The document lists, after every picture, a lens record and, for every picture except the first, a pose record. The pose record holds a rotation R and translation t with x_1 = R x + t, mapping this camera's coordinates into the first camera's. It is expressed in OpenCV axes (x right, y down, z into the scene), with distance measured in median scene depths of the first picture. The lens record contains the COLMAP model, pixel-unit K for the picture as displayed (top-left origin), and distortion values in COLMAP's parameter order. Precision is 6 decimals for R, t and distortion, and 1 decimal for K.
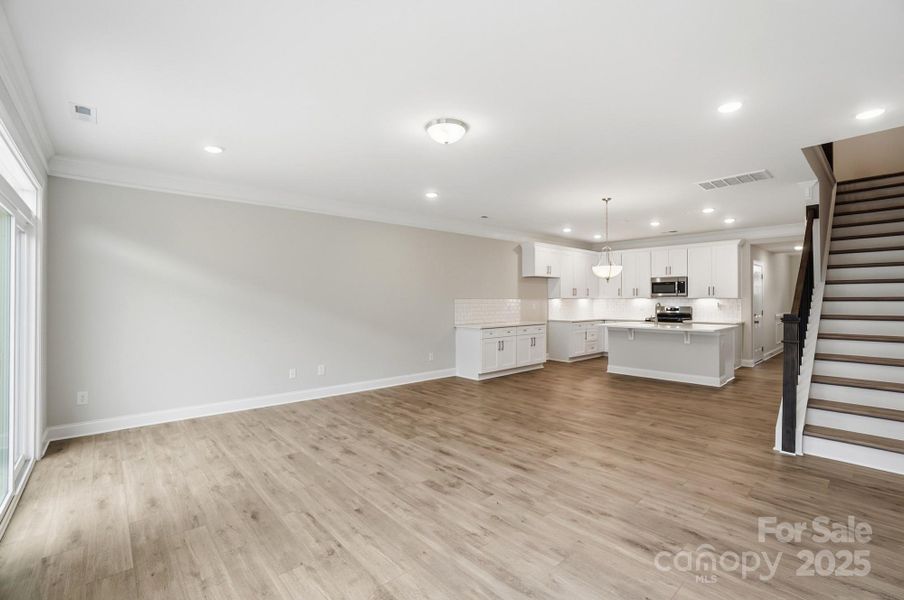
lens RADIAL K [[407.0, 0, 455.5], [0, 407.0, 296.1], [0, 0, 1]] dist [-0.042766, 0.010278]
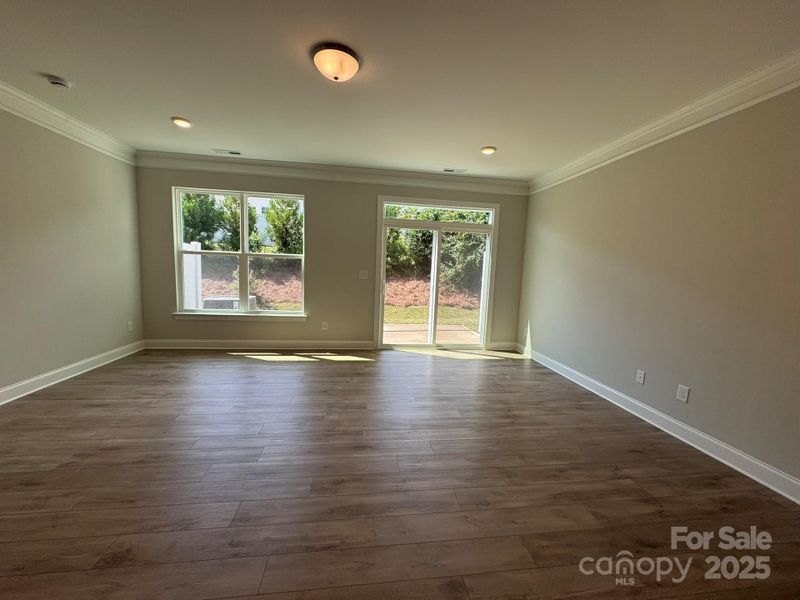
lens RADIAL K [[320.1, 0, 399.0], [0, 320.1, 303.1], [0, 0, 1]] dist [0.003408, 0.000600]
pose [[-0.572847, 0.072605, -0.816440, 0.421706], [-0.032008, 0.993328, 0.110793, 0.014213], [0.819037, 0.089600, -0.566701, 1.318371]]
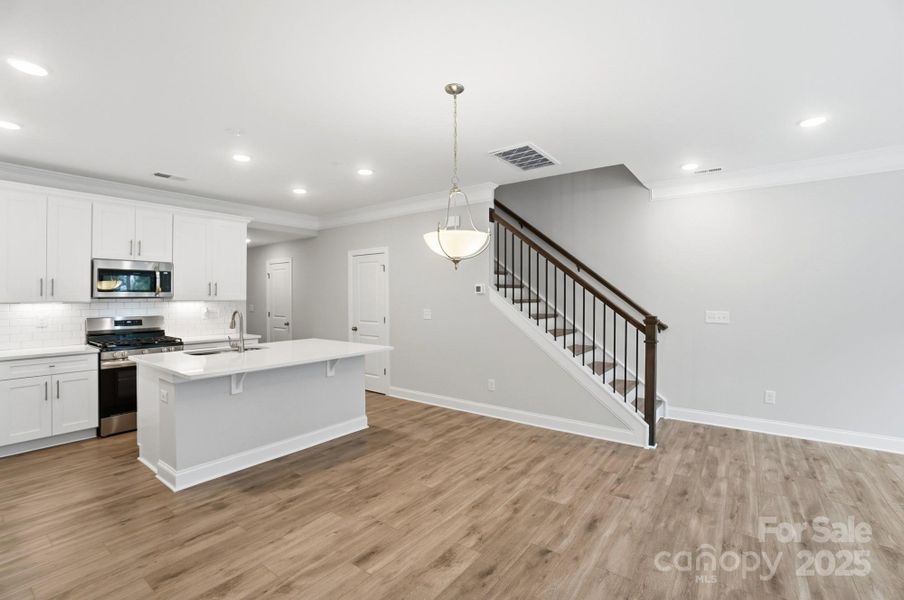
lens RADIAL K [[407.0, 0, 450.7], [0, 407.0, 296.1], [0, 0, 1]] dist [-0.042766, 0.010278]
pose [[-0.190559, 0.006877, 0.981652, -0.106169], [-0.003902, 0.999962, -0.007762, 0.001566], [-0.981668, -0.005309, -0.190525, 1.592841]]
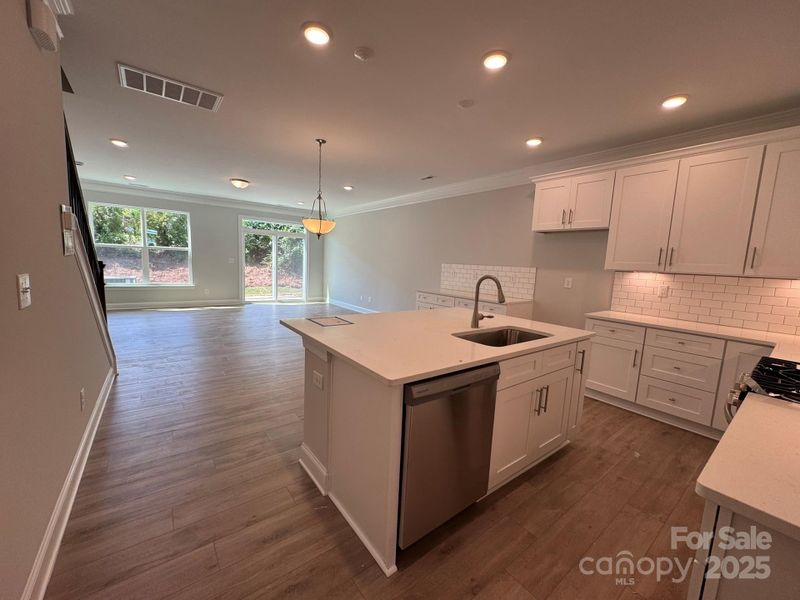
lens RADIAL K [[320.1, 0, 402.4], [0, 320.1, 300.5], [0, 0, 1]] dist [0.003408, 0.000600]
pose [[-0.077461, 0.117540, -0.990042, 1.572516], [-0.037992, 0.991957, 0.120740, 0.010388], [0.996271, 0.046966, -0.072372, 1.811358]]
